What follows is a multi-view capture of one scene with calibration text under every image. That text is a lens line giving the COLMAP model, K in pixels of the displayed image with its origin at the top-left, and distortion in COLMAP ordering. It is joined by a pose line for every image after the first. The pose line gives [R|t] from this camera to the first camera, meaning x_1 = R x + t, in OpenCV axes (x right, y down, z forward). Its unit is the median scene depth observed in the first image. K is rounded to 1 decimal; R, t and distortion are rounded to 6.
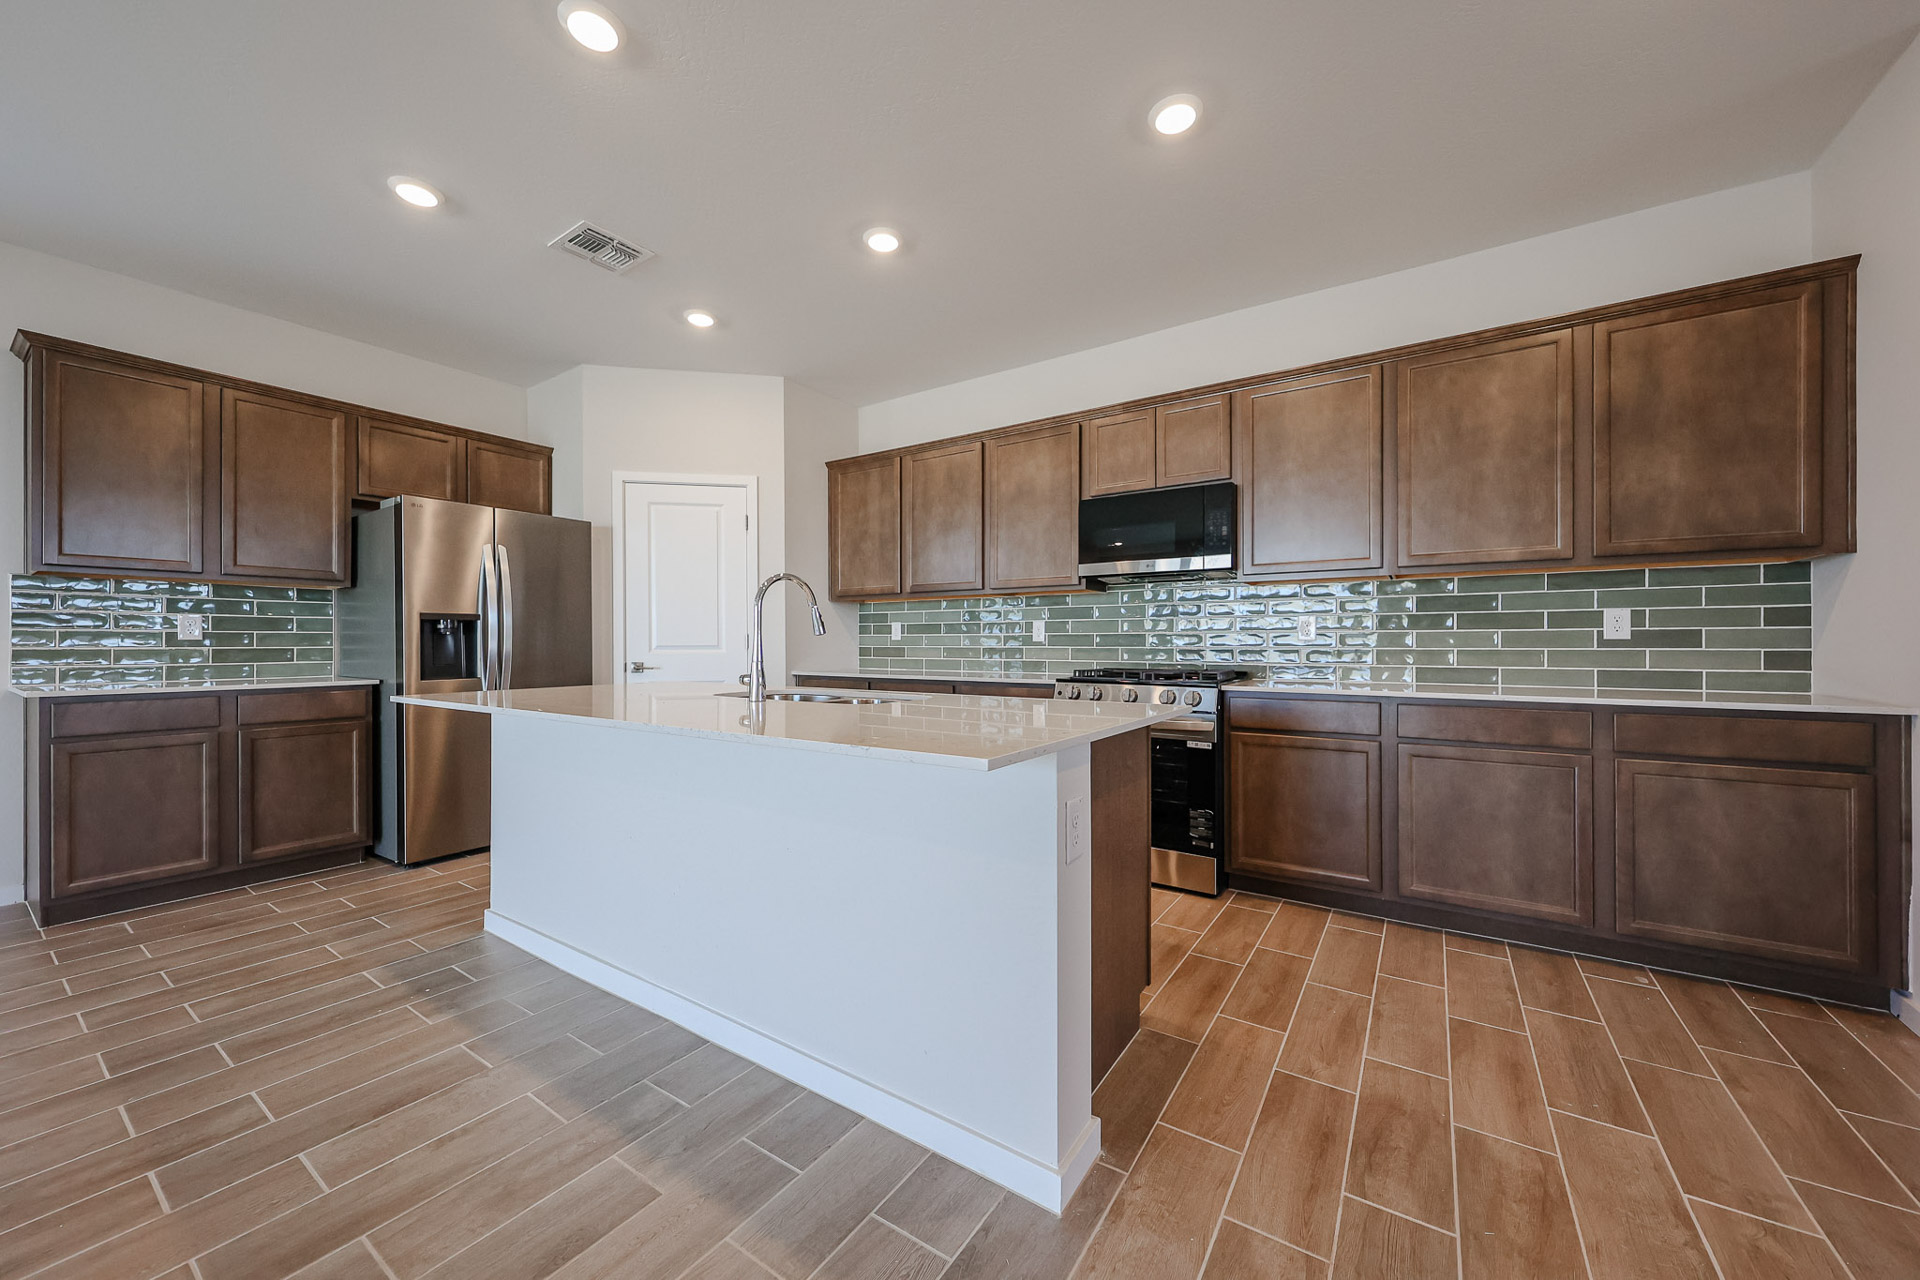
lens RADIAL K [[695.9, 0, 966.0], [0, 695.9, 639.3], [0, 0, 1]] dist [-0.000618, 0.000151]
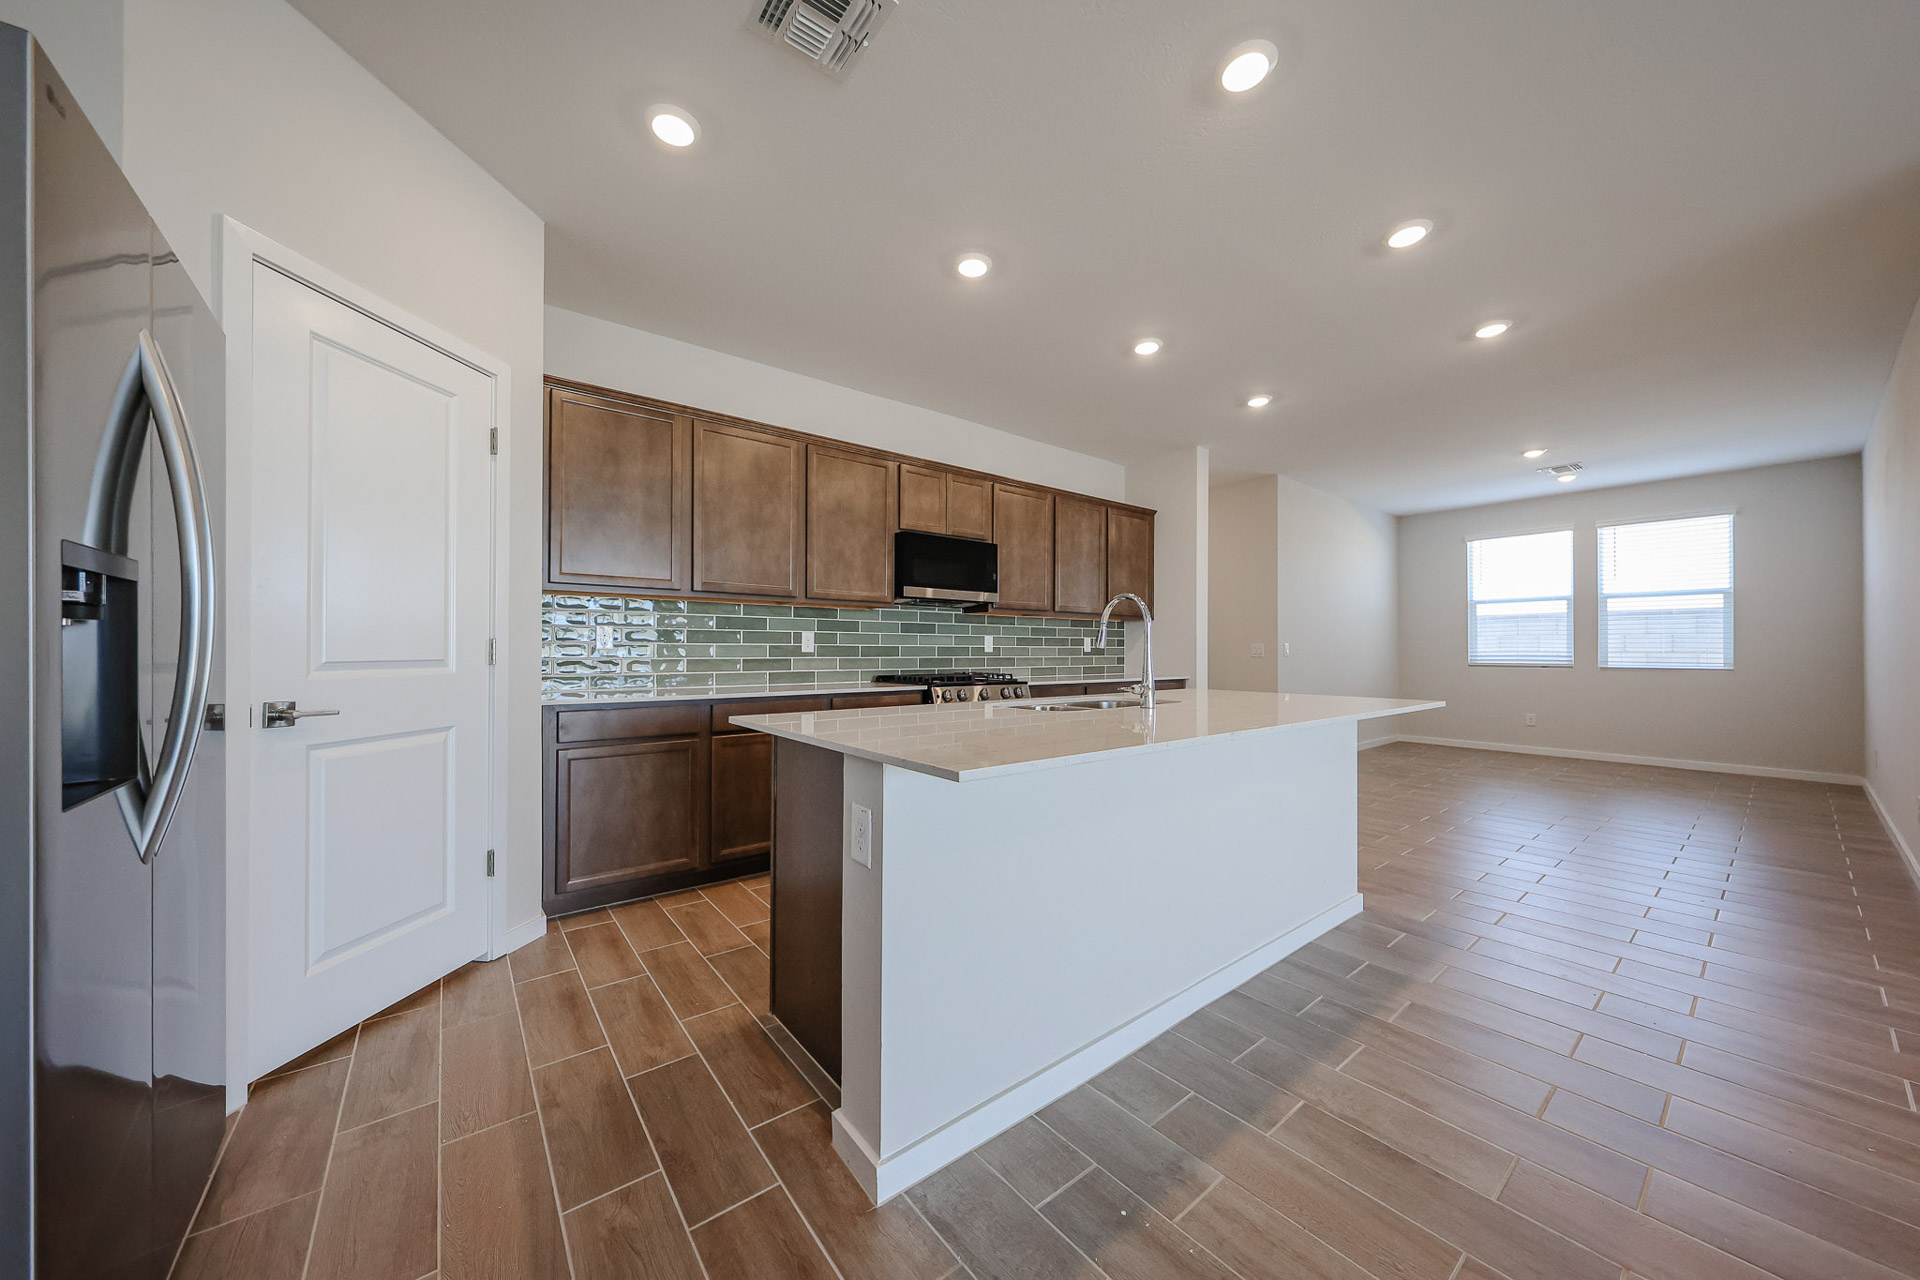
lens RADIAL K [[649.3, 0, 964.6], [0, 649.3, 631.5], [0, 0, 1]] dist [-0.000296, 0.000024]
pose [[0.313345, 0.032600, 0.949079, -0.995289], [-0.005428, 0.999456, -0.032539, 0.003130], [-0.949624, 0.005044, 0.313352, 0.682620]]
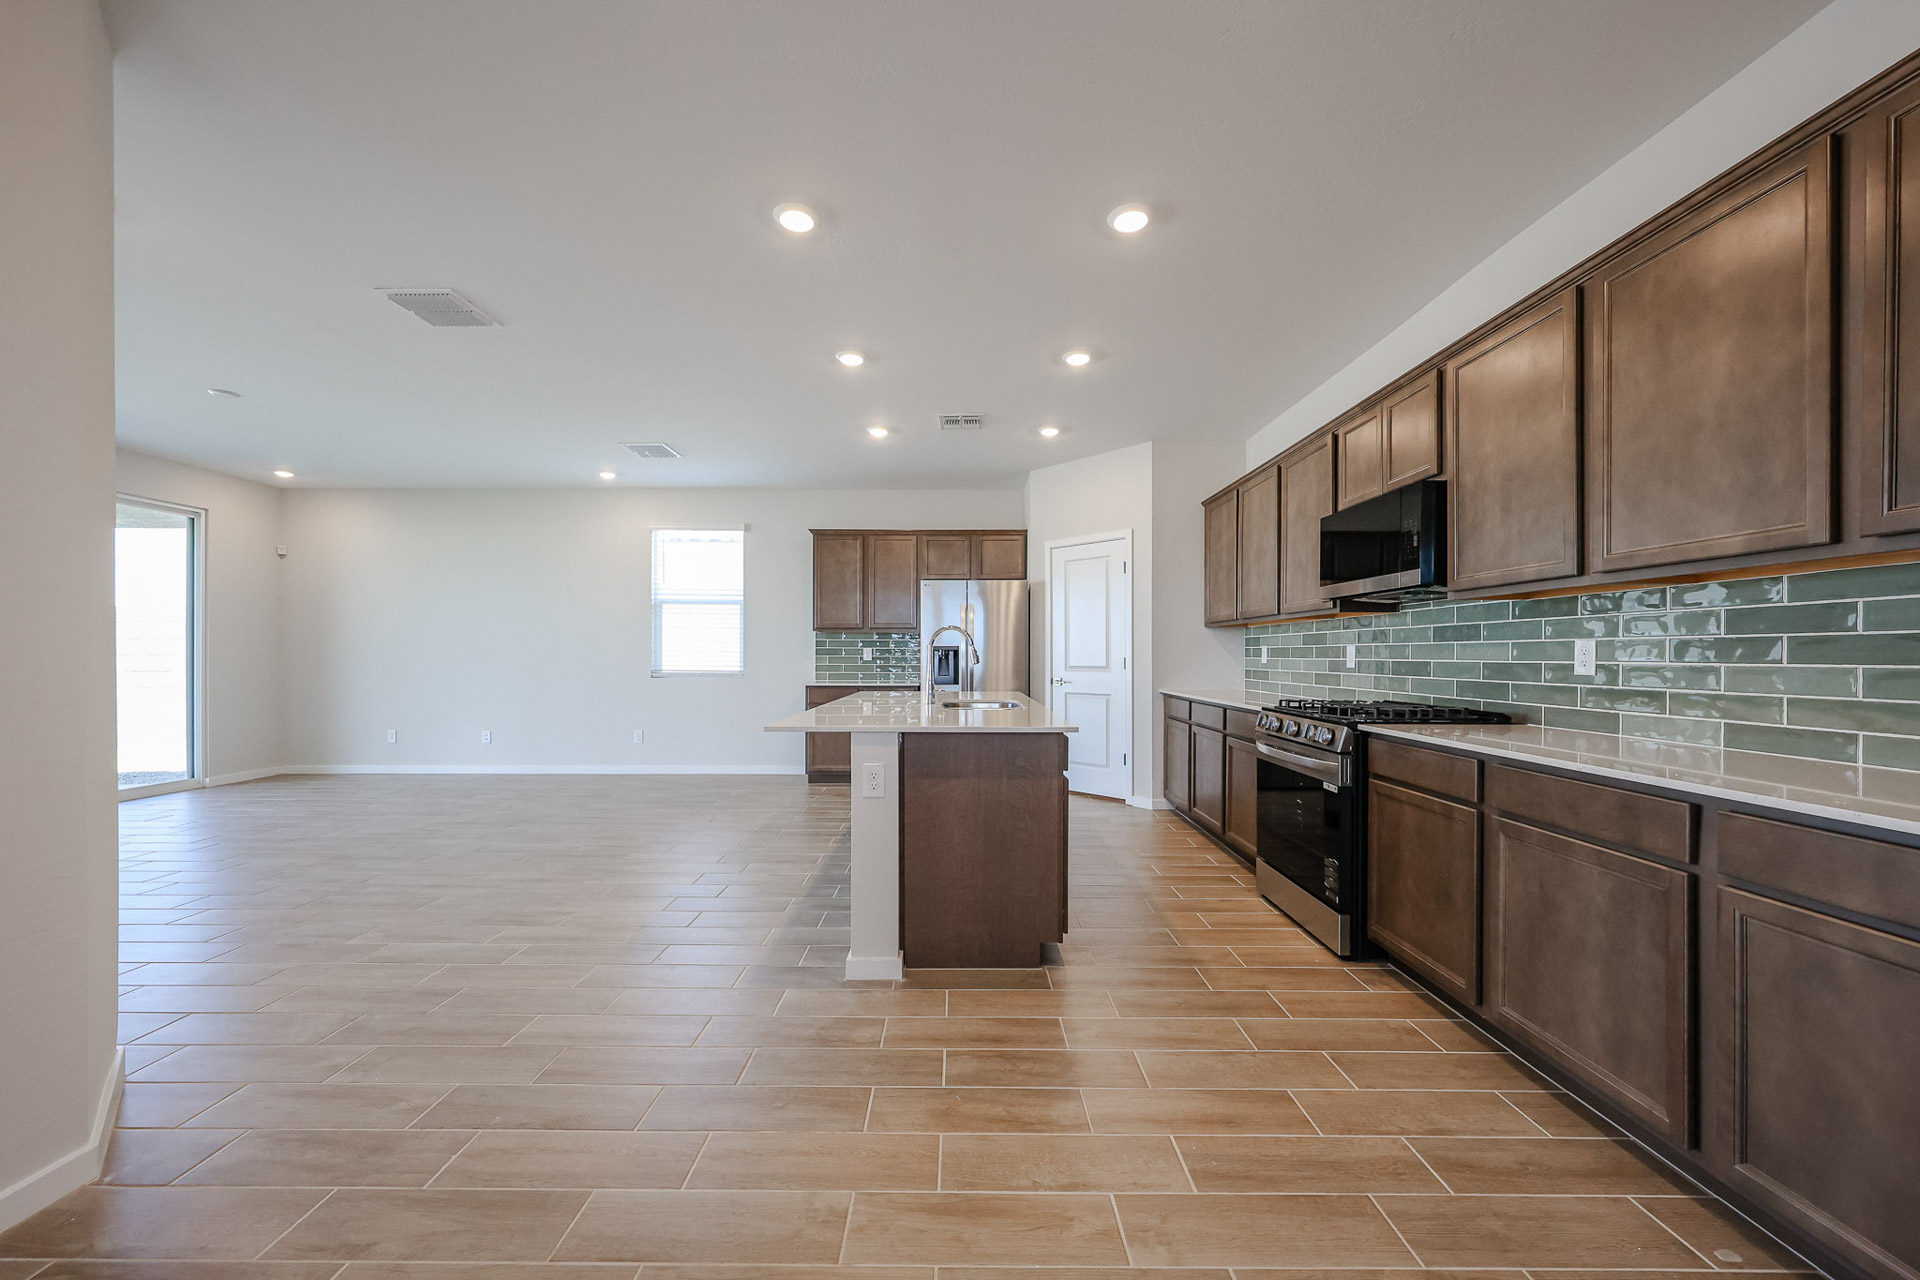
lens RADIAL K [[722.0, 0, 979.2], [0, 722.0, 658.3], [0, 0, 1]] dist [0.003467, 0.000193]
pose [[0.566999, 0.007770, -0.823682, 0.846889], [-0.001033, 0.999961, 0.008722, -0.023876], [0.823718, -0.004094, 0.566985, 0.086228]]
